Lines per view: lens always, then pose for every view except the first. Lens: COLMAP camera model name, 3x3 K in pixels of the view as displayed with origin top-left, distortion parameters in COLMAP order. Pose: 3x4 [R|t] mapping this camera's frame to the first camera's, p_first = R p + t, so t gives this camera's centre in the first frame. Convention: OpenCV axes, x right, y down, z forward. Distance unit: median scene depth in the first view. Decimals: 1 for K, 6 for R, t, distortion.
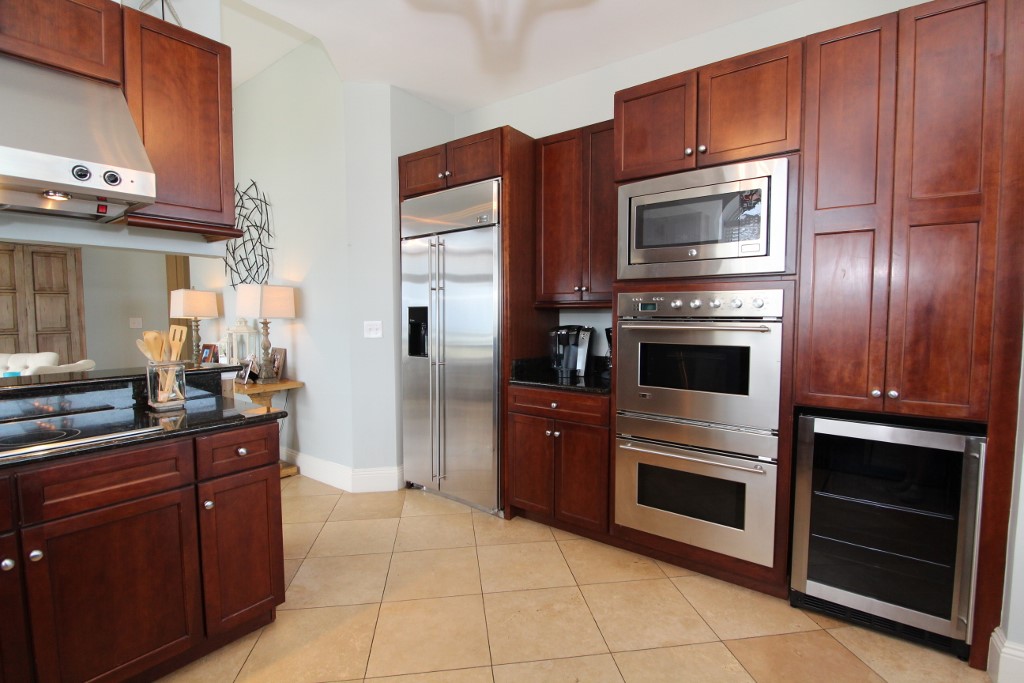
lens RADIAL K [[475.6, 0, 515.3], [0, 475.6, 342.7], [0, 0, 1]] dist [-0.005819, -0.002020]
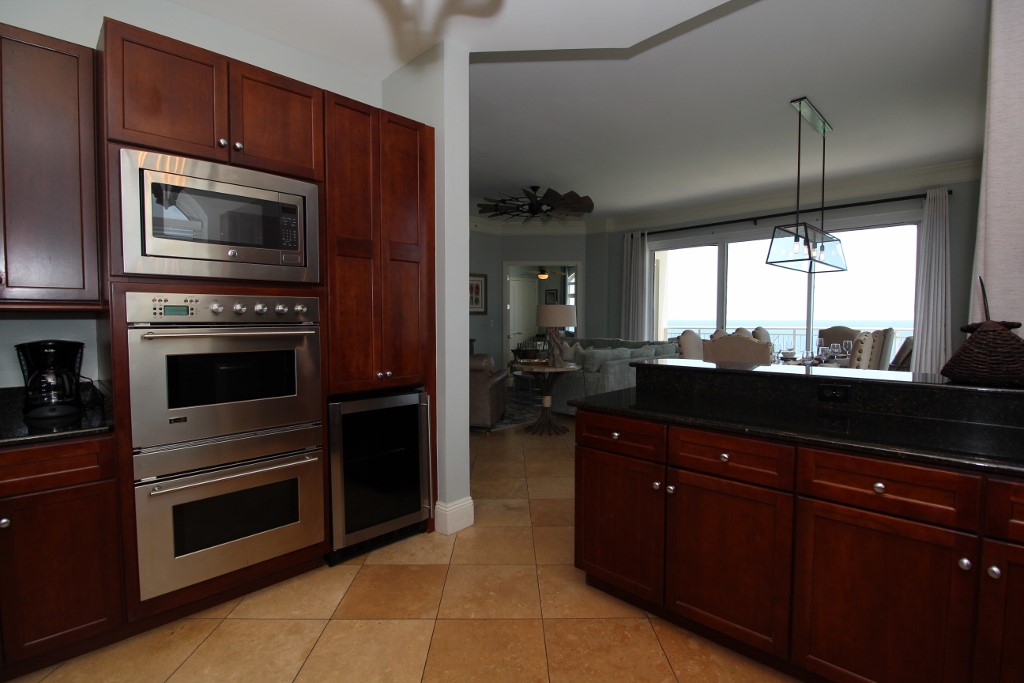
lens RADIAL K [[475.6, 0, 516.3], [0, 475.6, 334.6], [0, 0, 1]] dist [-0.005819, -0.002020]
pose [[0.148544, -0.038855, 0.988142, -0.472767], [0.061104, 0.997679, 0.030045, -0.025039], [-0.987016, 0.055916, 0.150573, 0.324656]]
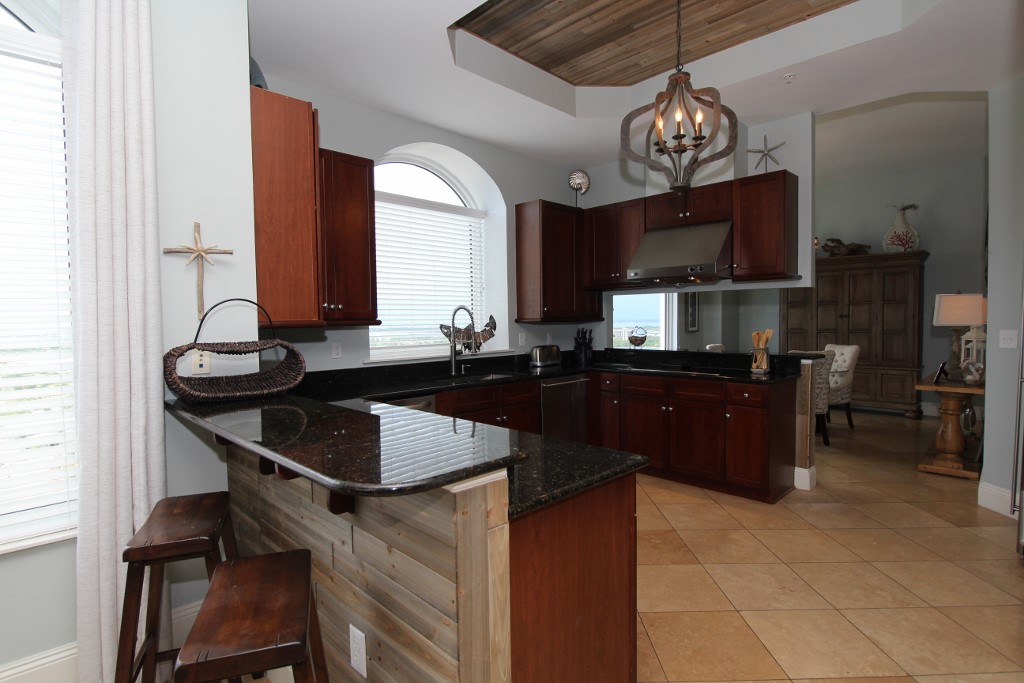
lens RADIAL K [[513.7, 0, 510.3], [0, 513.7, 336.1], [0, 0, 1]] dist [0.000250, 0.000050]
pose [[-0.131403, 0.039587, -0.990538, 1.316821], [-0.053655, 0.997454, 0.046982, -0.045877], [0.989876, 0.059321, -0.128945, 0.257504]]
